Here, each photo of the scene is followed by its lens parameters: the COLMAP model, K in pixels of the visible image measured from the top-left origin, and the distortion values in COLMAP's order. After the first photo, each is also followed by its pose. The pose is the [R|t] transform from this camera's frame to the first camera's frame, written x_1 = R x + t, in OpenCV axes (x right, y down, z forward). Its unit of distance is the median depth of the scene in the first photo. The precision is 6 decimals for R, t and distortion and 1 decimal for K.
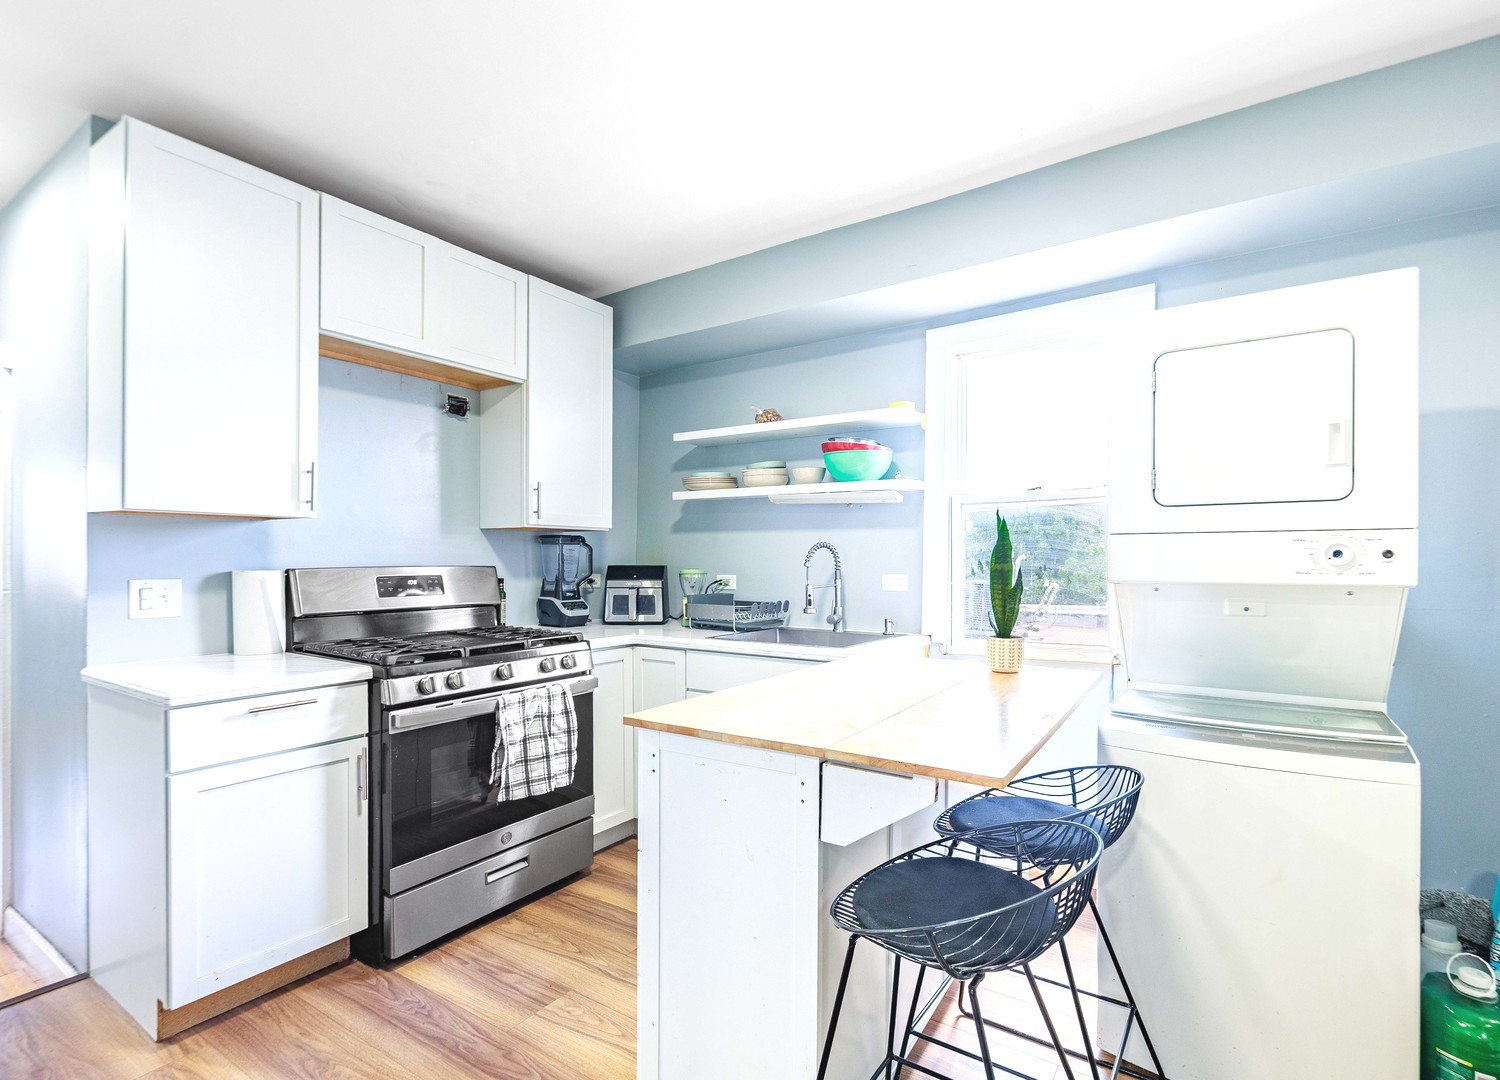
lens RADIAL K [[690.7, 0, 746.9], [0, 690.7, 559.4], [0, 0, 1]] dist [-0.000333, -0.000170]
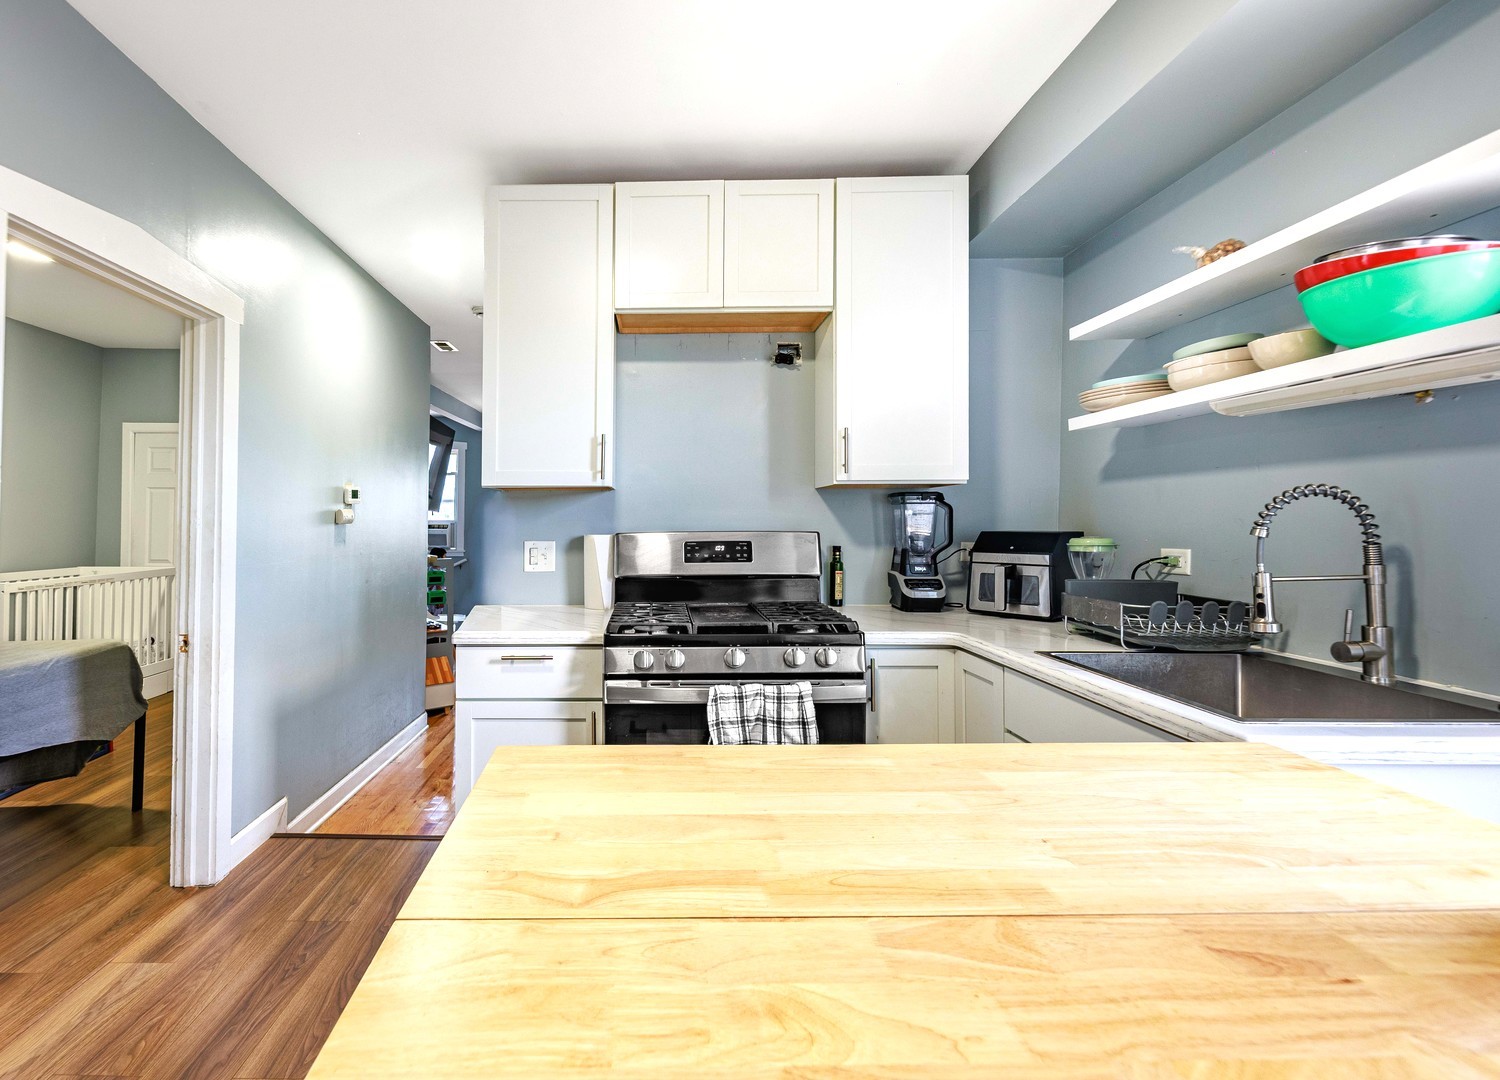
lens RADIAL K [[708.9, 0, 750.3], [0, 708.9, 508.7], [0, 0, 1]] dist [-0.000613, 0.000061]
pose [[0.559105, -0.021822, -0.828810, 0.306624], [0.004922, 0.999723, -0.023002, 0.001052], [0.829082, 0.008781, 0.559058, 0.427599]]
